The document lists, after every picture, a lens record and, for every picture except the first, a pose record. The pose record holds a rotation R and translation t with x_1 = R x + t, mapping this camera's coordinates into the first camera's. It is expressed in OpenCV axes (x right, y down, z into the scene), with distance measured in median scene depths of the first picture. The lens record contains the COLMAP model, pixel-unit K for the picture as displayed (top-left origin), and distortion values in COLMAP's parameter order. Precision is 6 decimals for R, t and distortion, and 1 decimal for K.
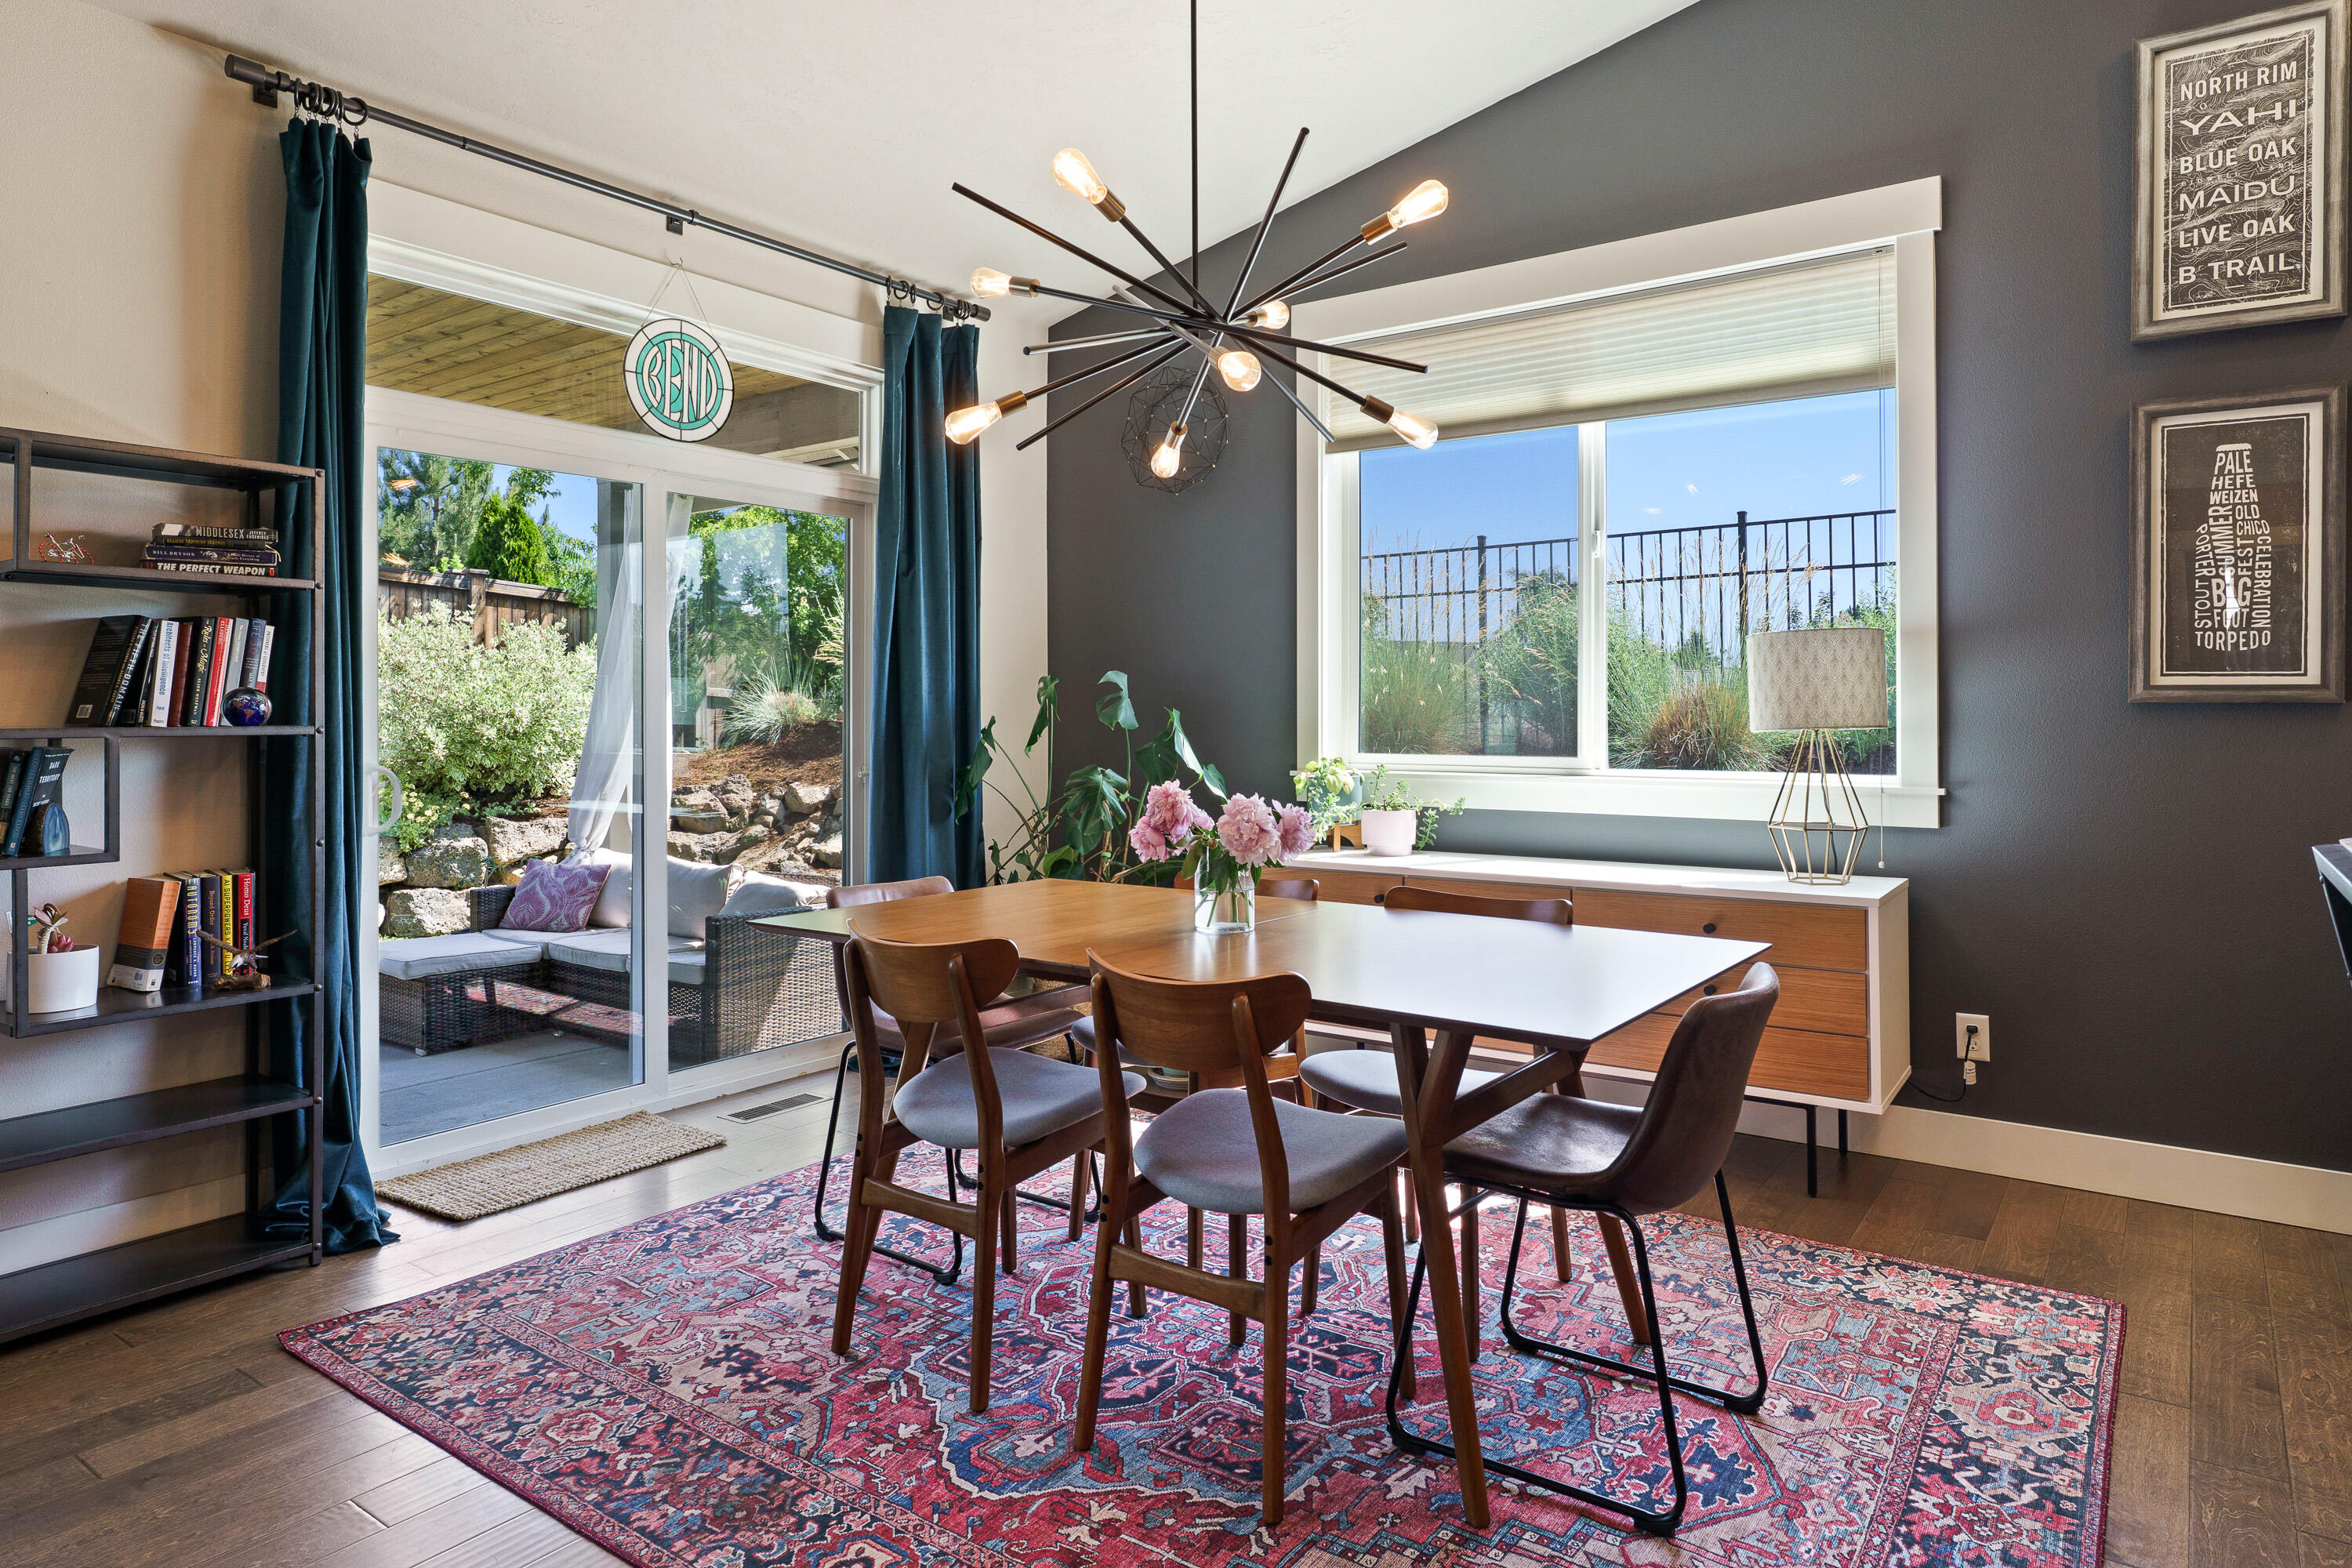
lens RADIAL K [[1388.8, 0, 1183.5], [0, 1388.8, 702.9], [0, 0, 1]] dist [-0.000228, -0.000896]
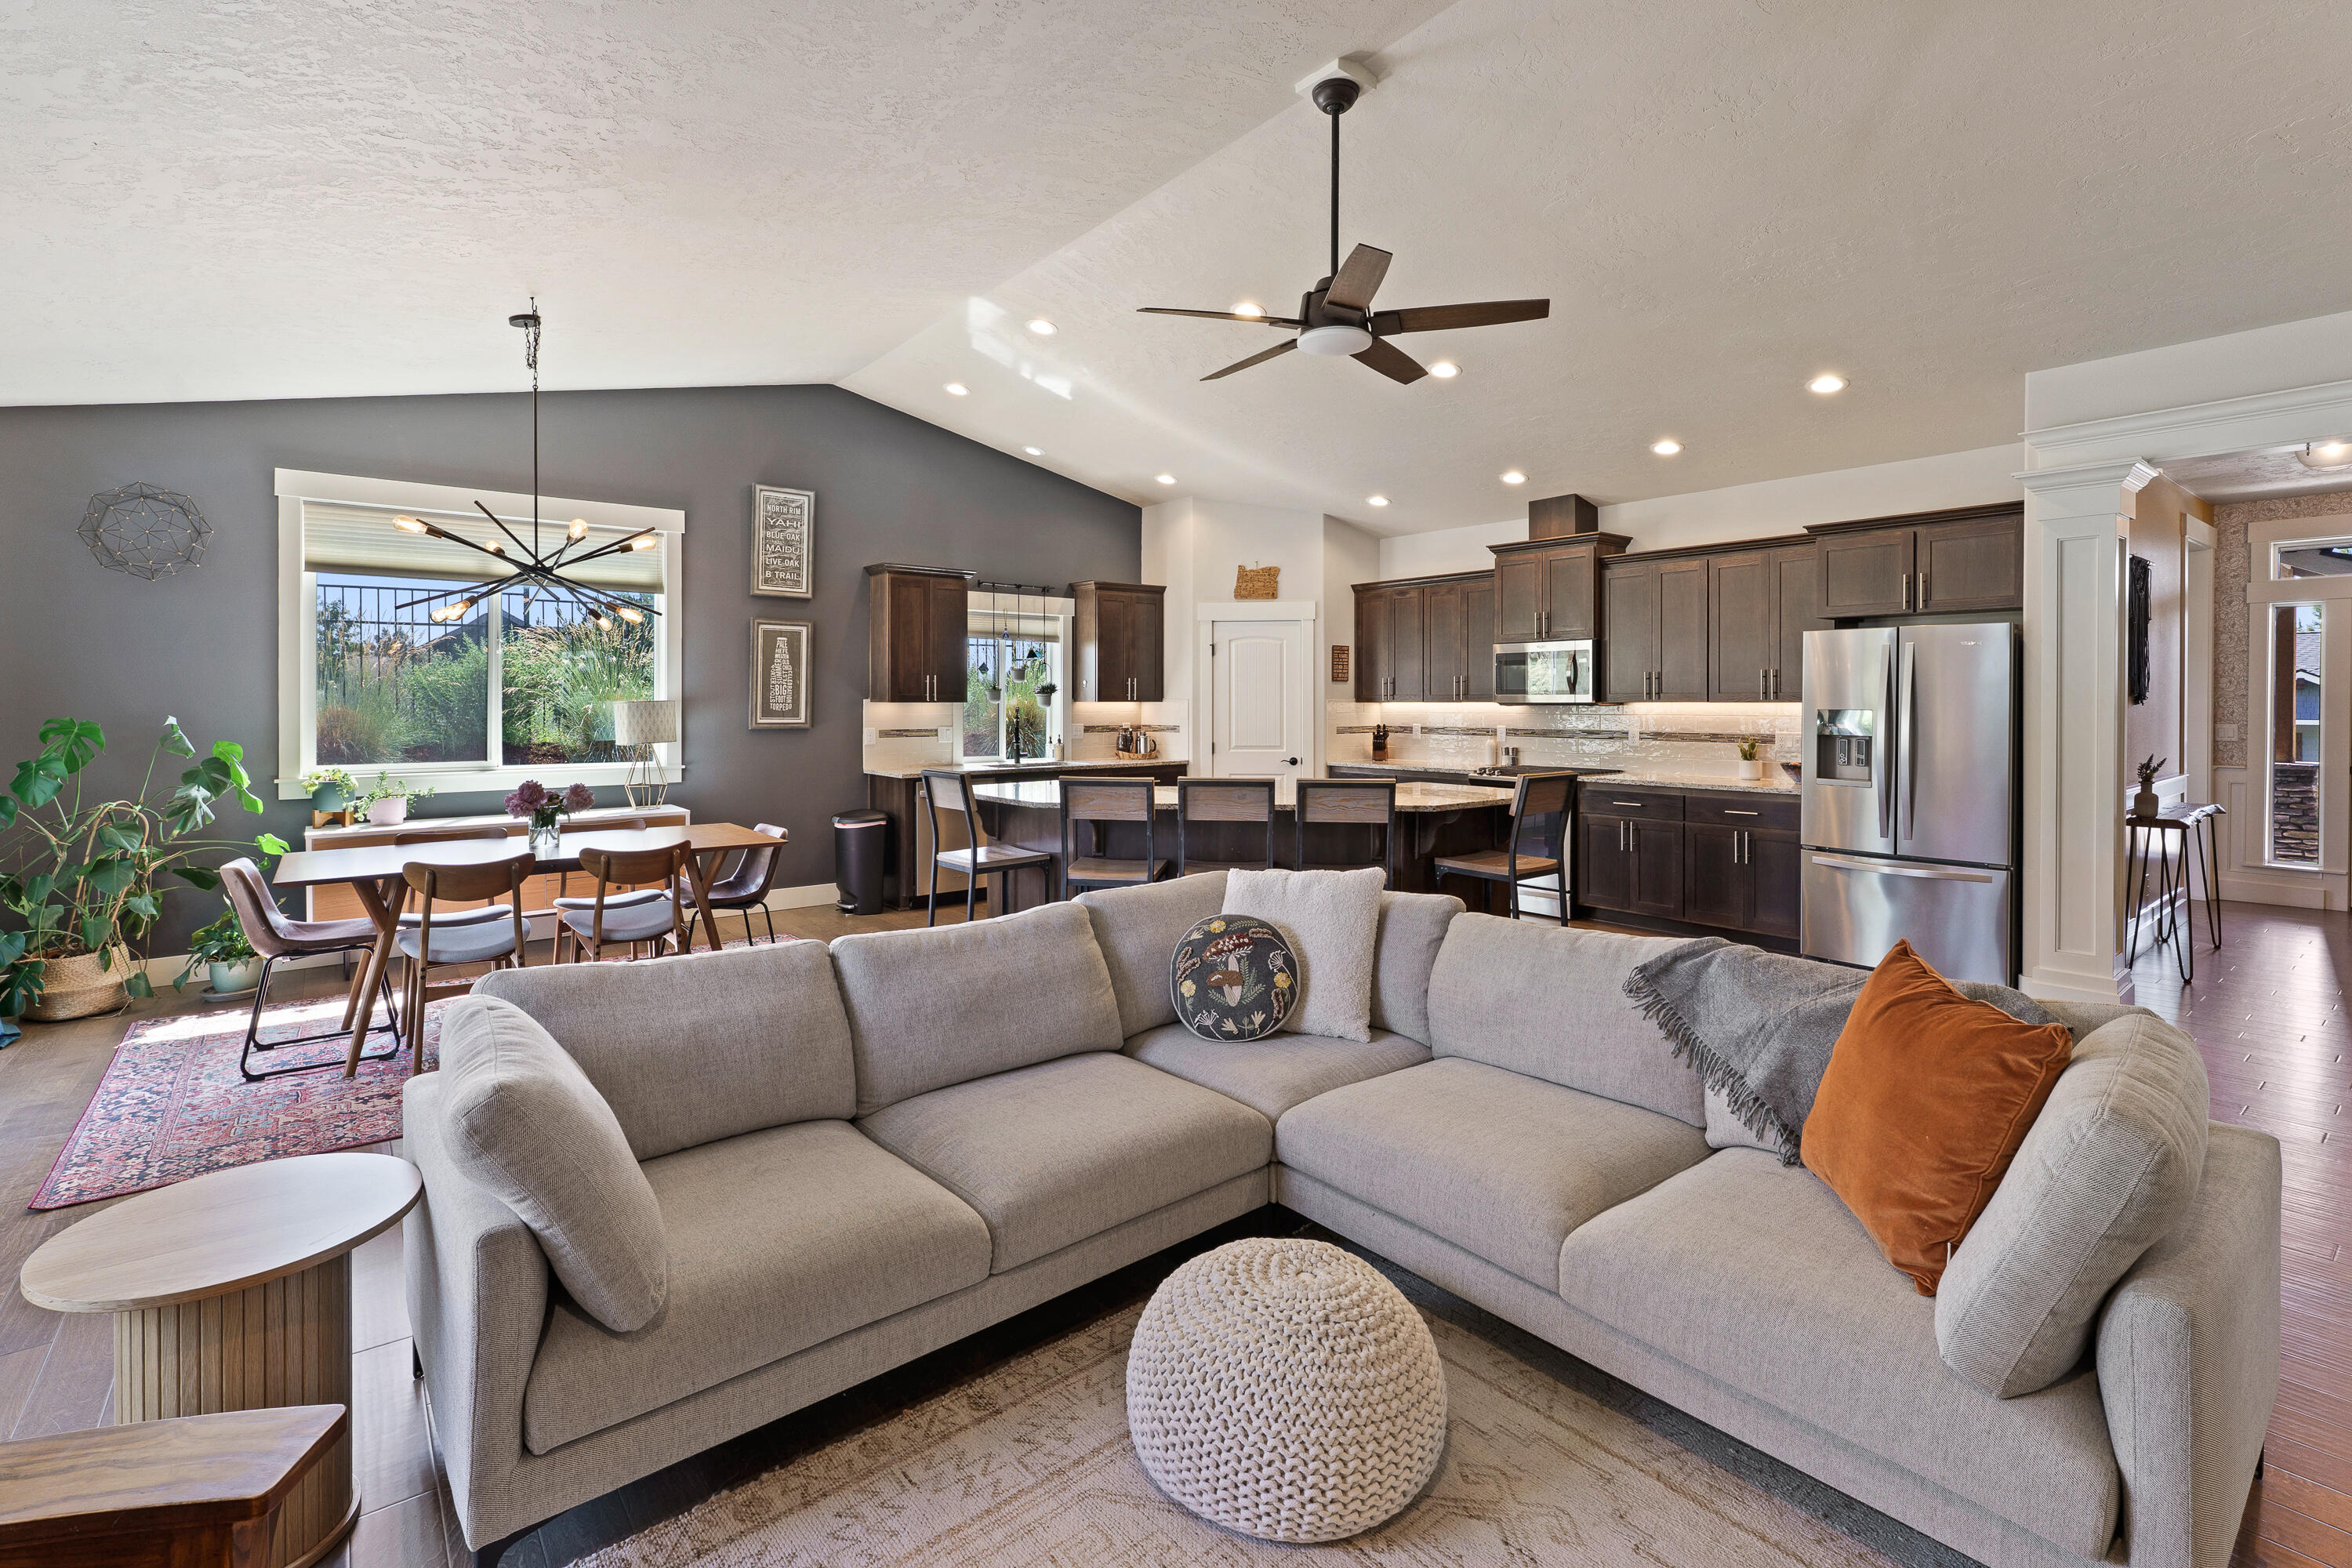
lens RADIAL K [[1065.0, 0, 1171.4], [0, 1065.0, 709.4], [0, 0, 1]] dist [0.000392, -0.000162]
pose [[0.266530, -0.005892, 0.963809, -1.149306], [-0.007549, 0.999938, 0.008201, -0.064749], [-0.963797, -0.009462, 0.266469, -0.353229]]
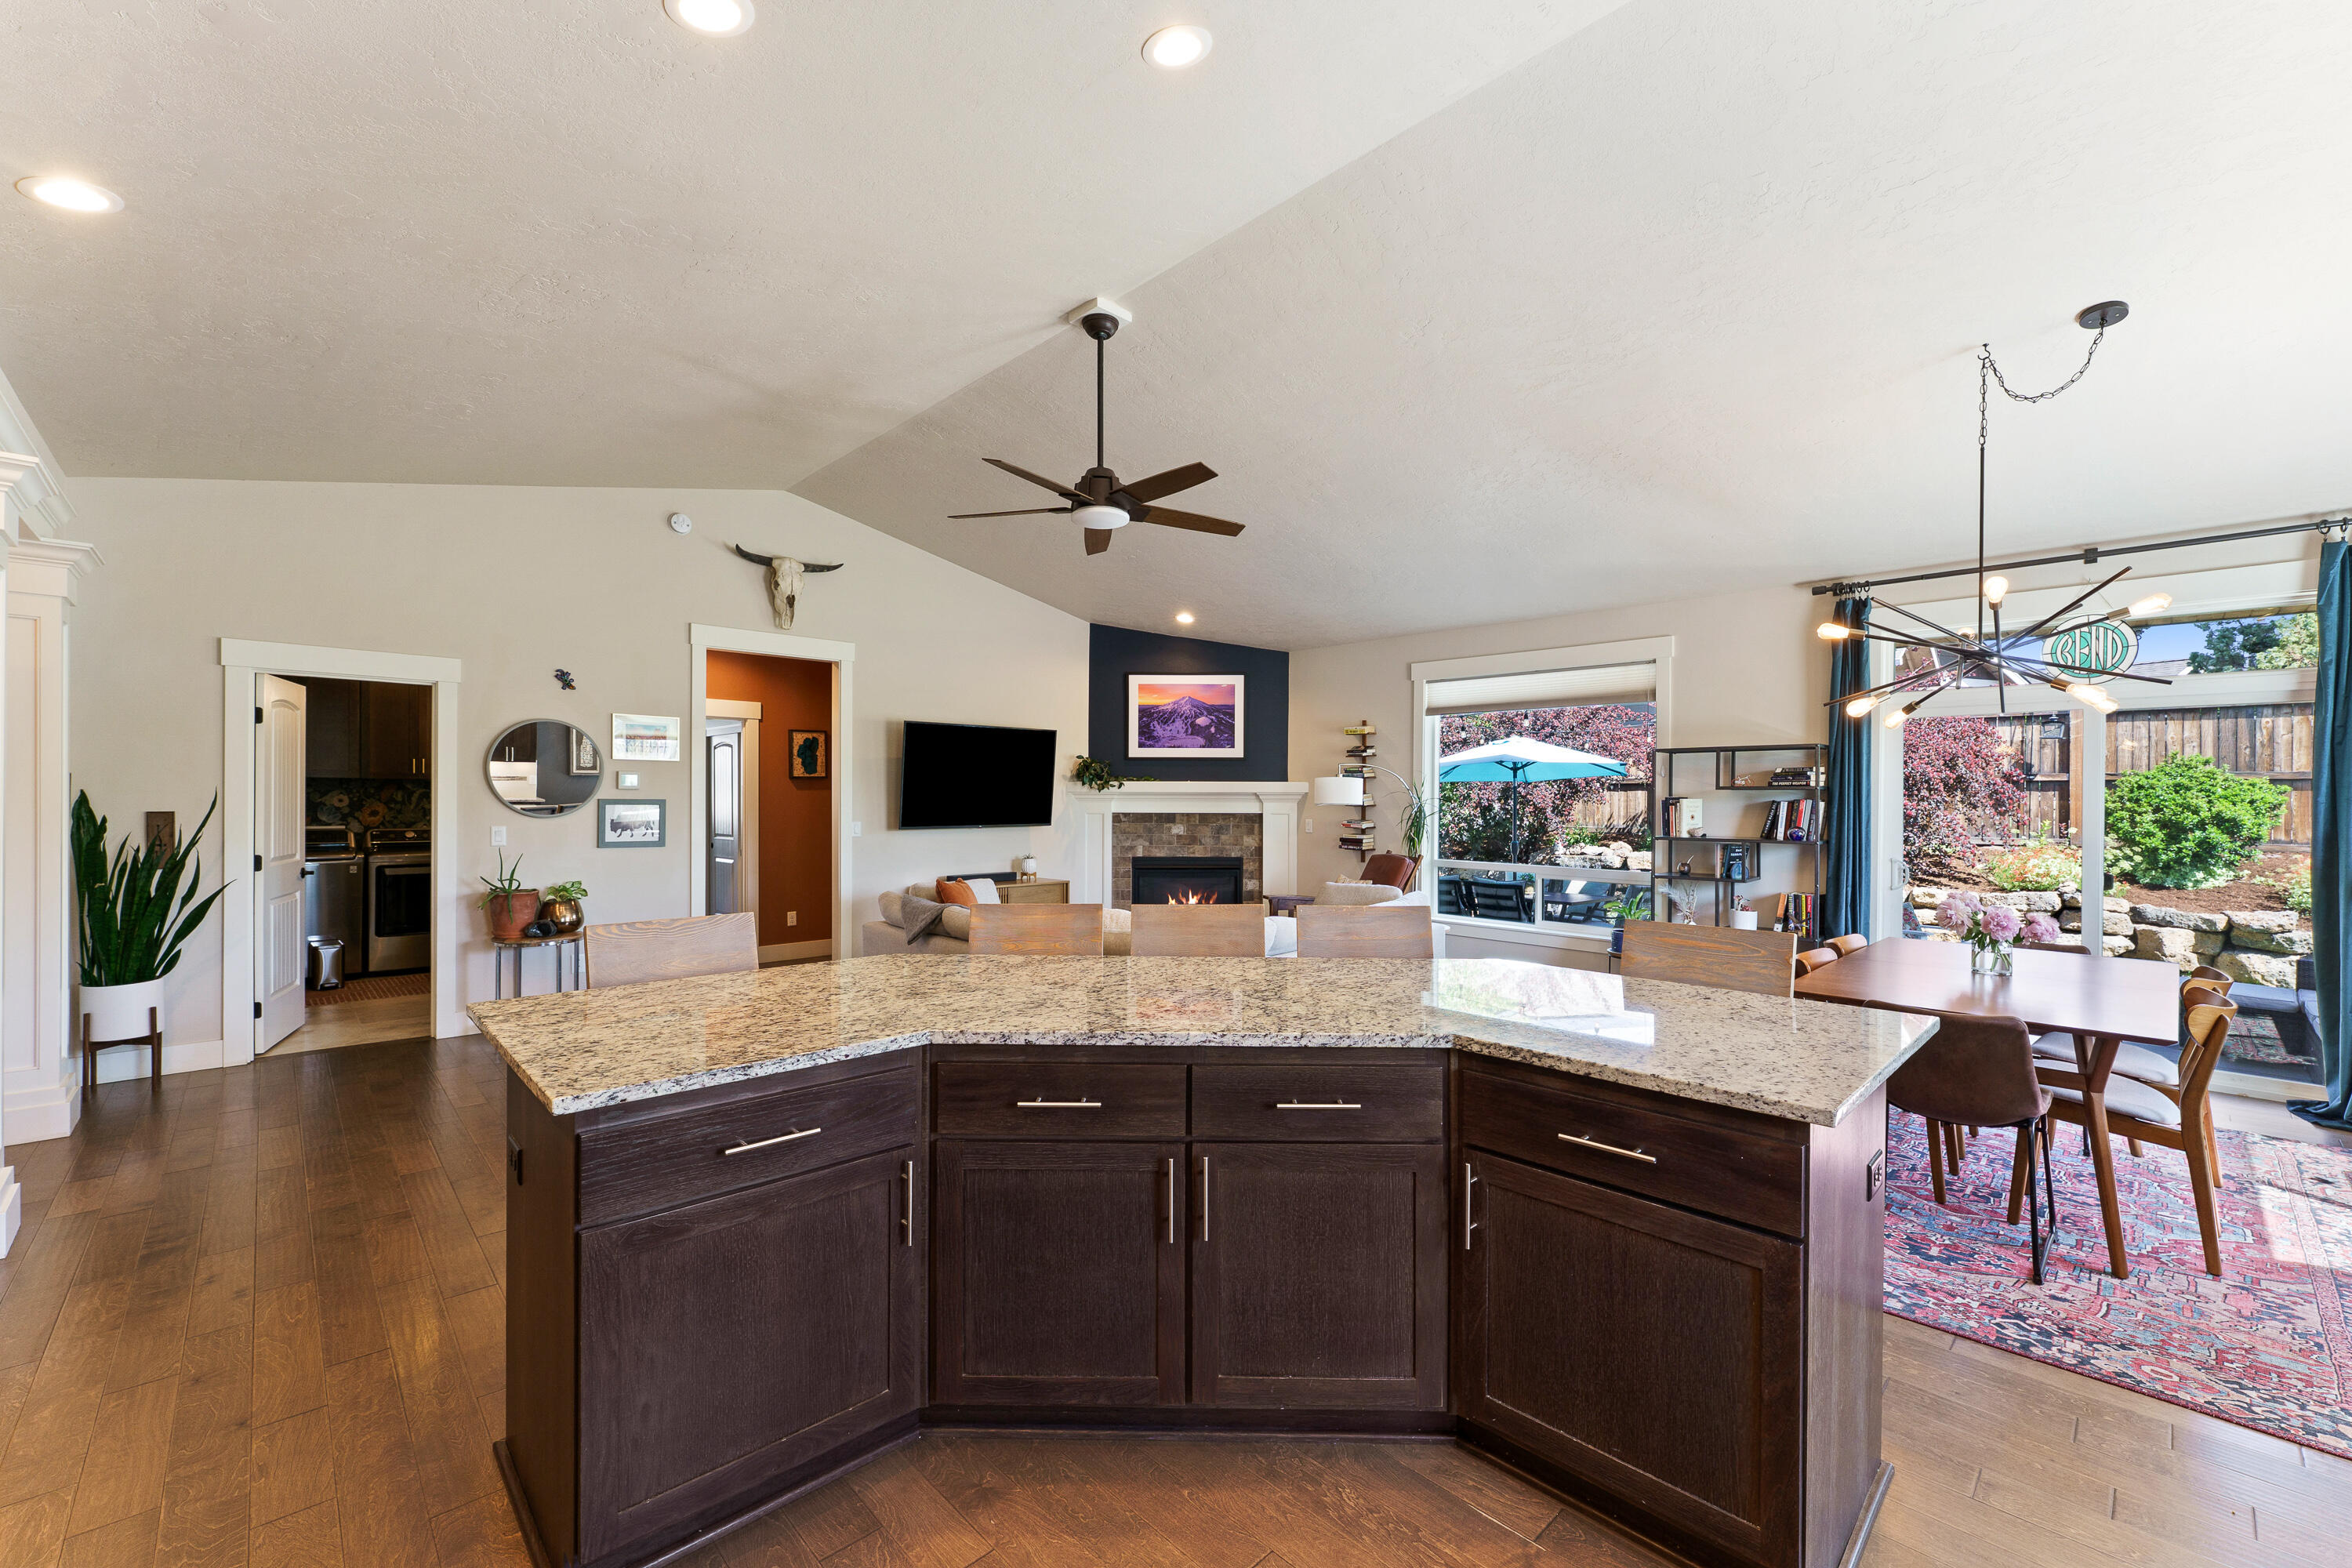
lens RADIAL K [[950.9, 0, 1180.1], [0, 950.9, 802.2], [0, 0, 1]] dist [0.001437, -0.000510]
pose [[-0.172611, 0.007559, -0.984961, 1.284830], [0.003211, 0.999970, 0.007111, -0.070017], [0.984985, -0.001935, -0.172630, 0.118287]]
